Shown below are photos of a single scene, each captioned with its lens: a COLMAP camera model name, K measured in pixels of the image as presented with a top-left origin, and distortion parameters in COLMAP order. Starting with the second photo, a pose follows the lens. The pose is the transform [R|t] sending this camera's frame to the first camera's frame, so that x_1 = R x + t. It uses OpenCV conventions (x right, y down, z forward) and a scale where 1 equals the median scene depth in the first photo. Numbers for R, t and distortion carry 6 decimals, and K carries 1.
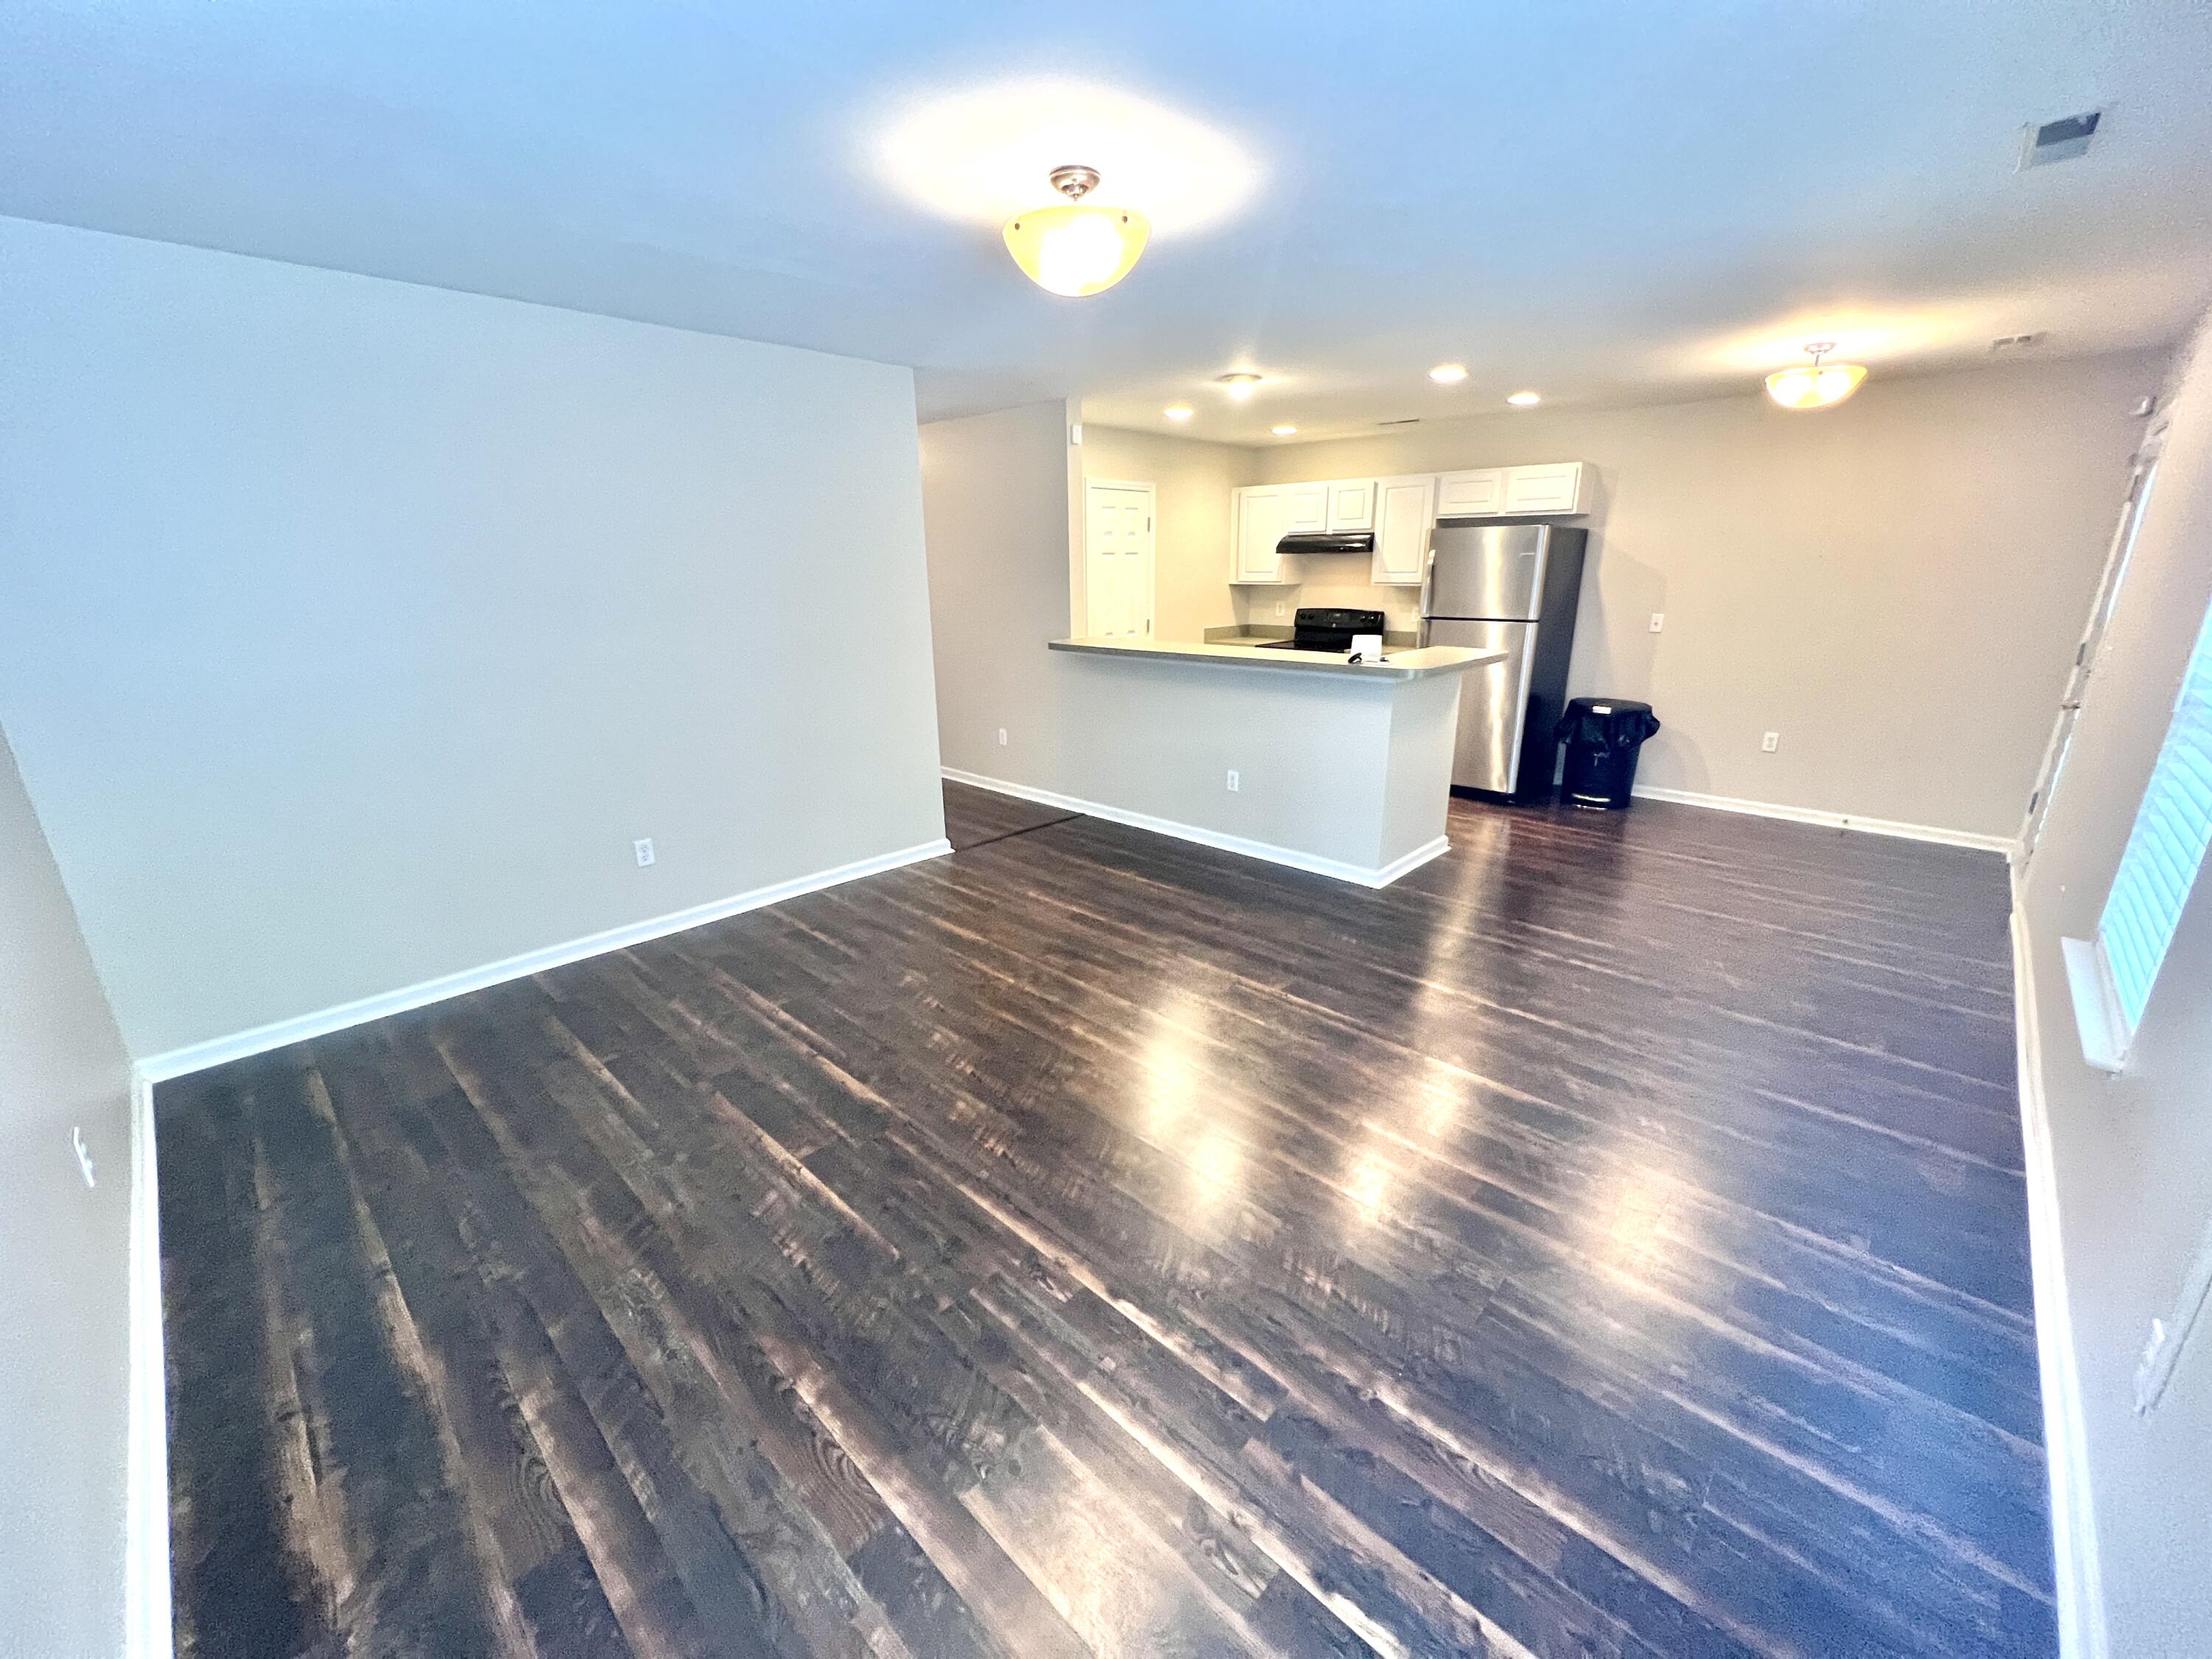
lens RADIAL K [[883.7, 0, 1106.0], [0, 883.7, 829.5], [0, 0, 1]] dist [-0.002391, -0.000164]
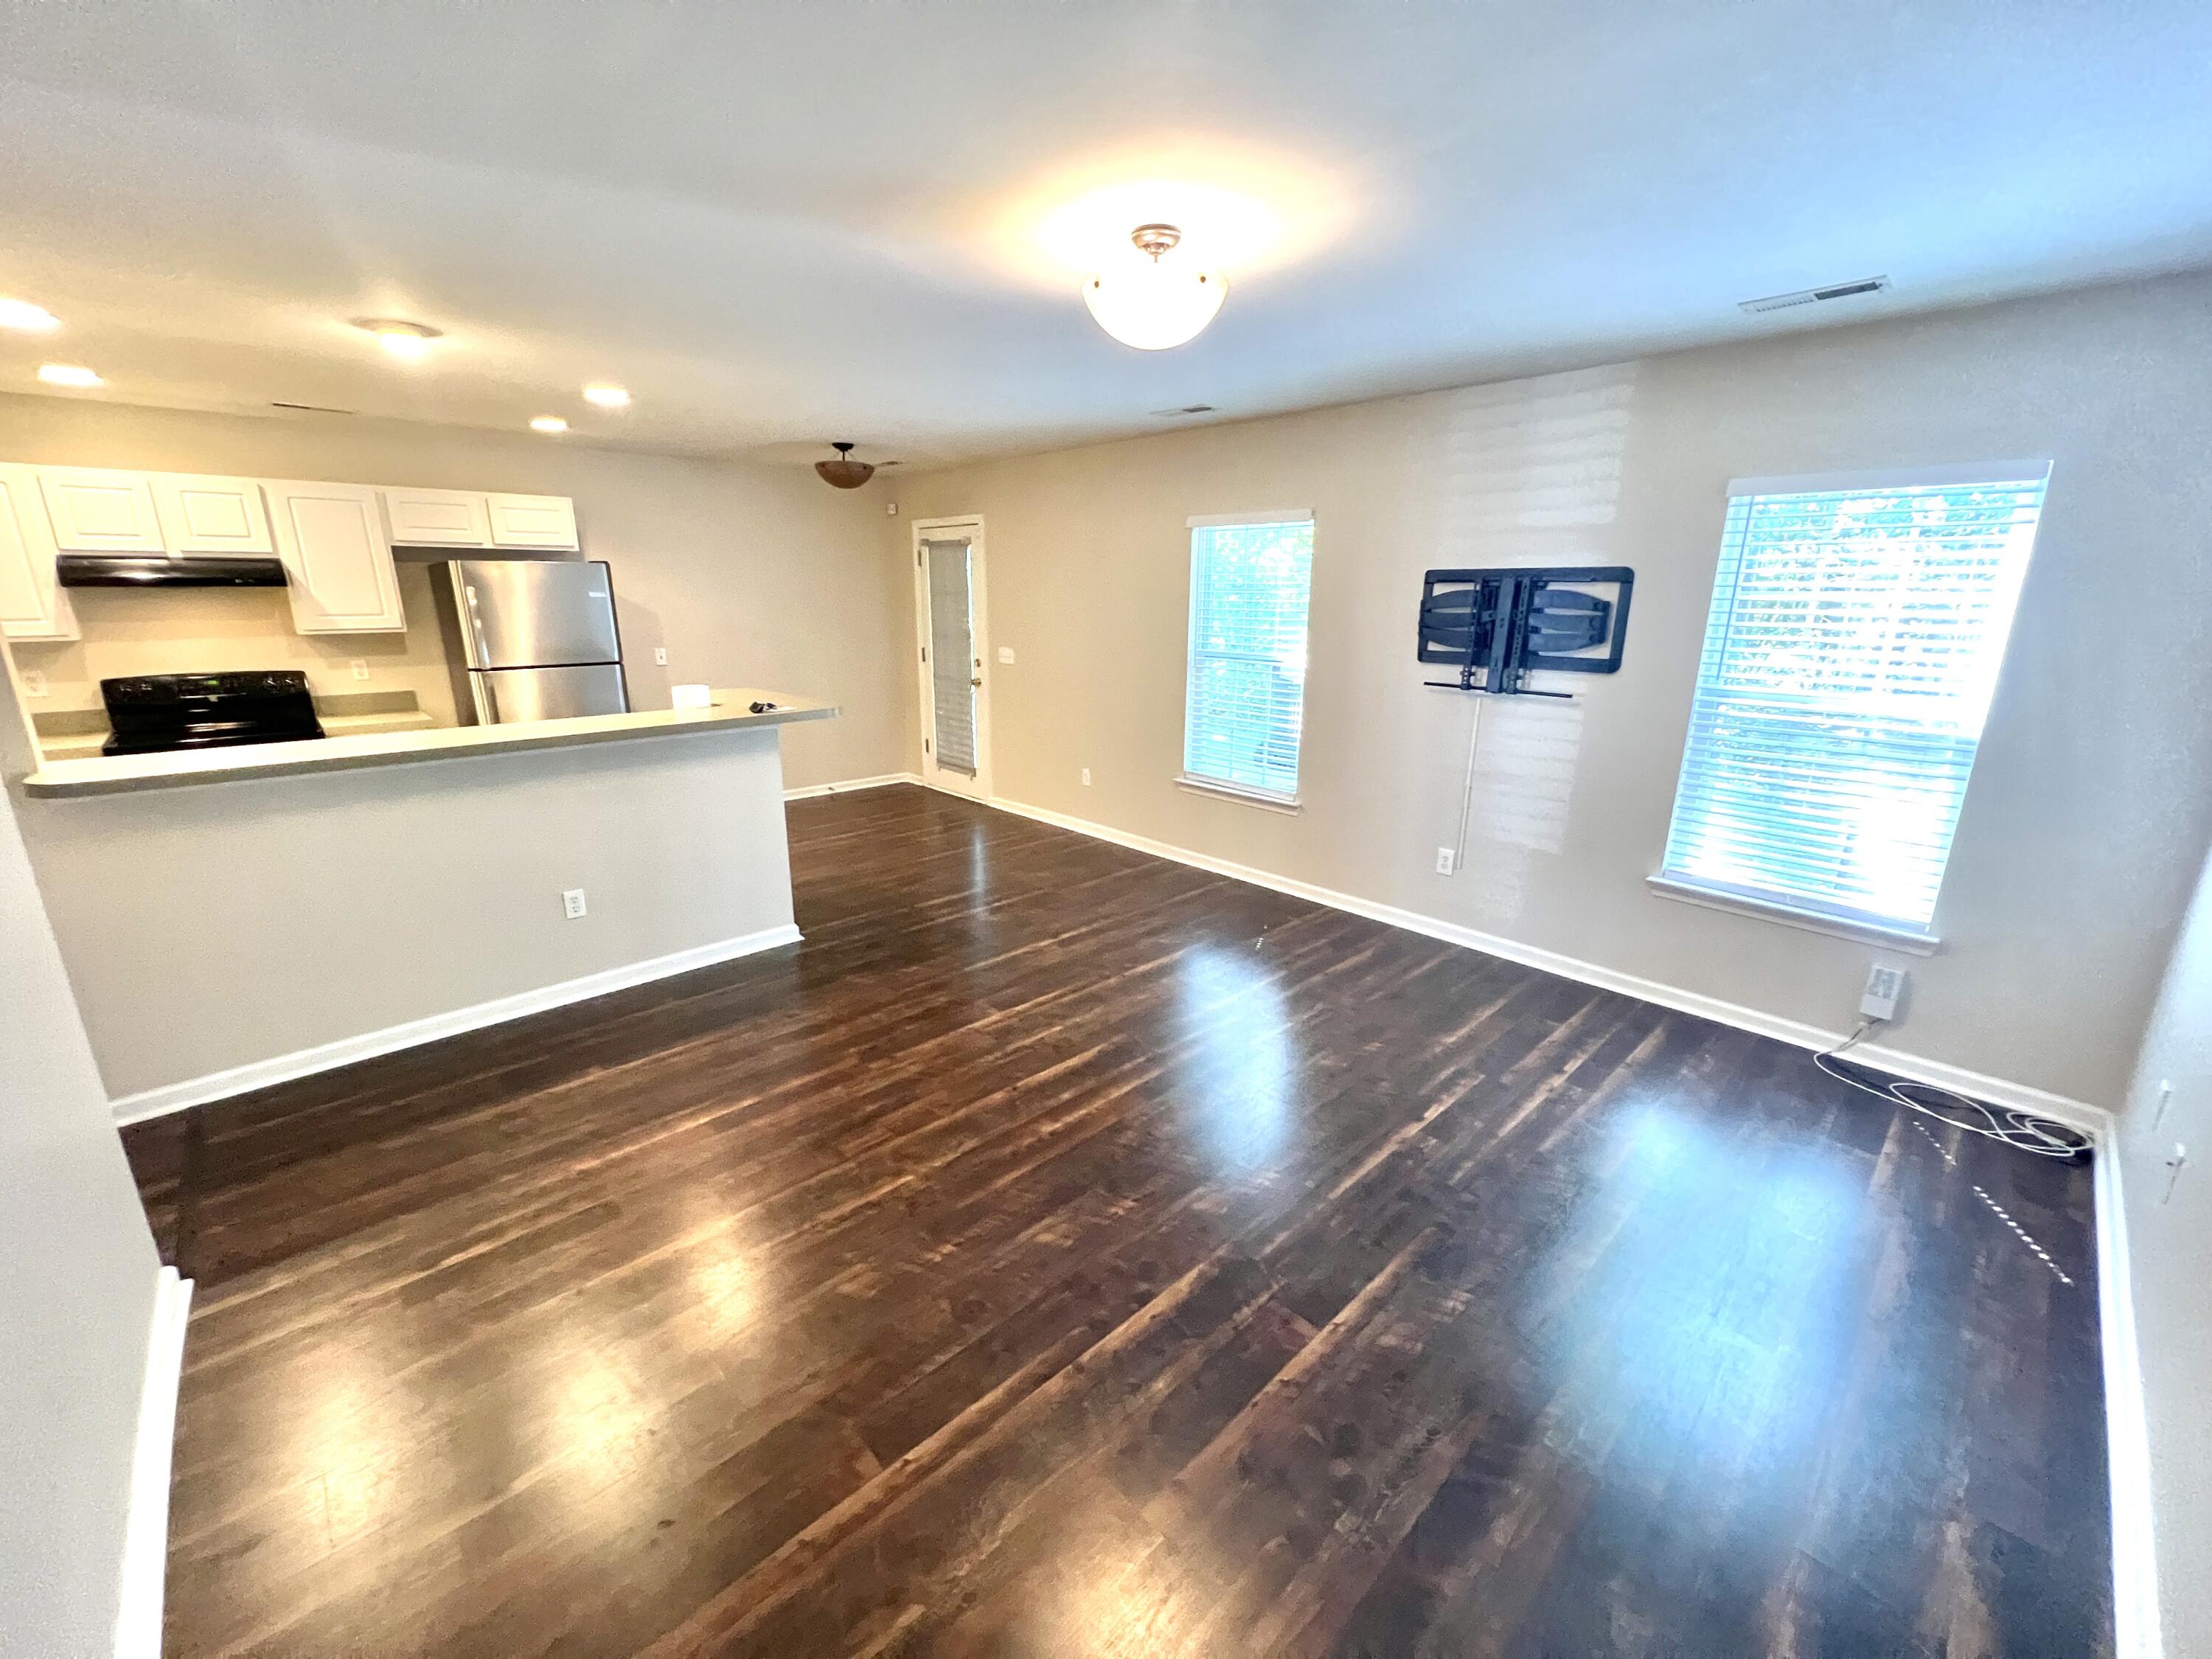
lens RADIAL K [[883.7, 0, 1106.0], [0, 883.7, 829.5], [0, 0, 1]] dist [-0.002391, -0.000164]
pose [[0.055350, -0.253665, 0.965707, -0.782521], [0.286967, 0.930424, 0.227949, -0.230952], [-0.956340, 0.264509, 0.124292, 0.728874]]
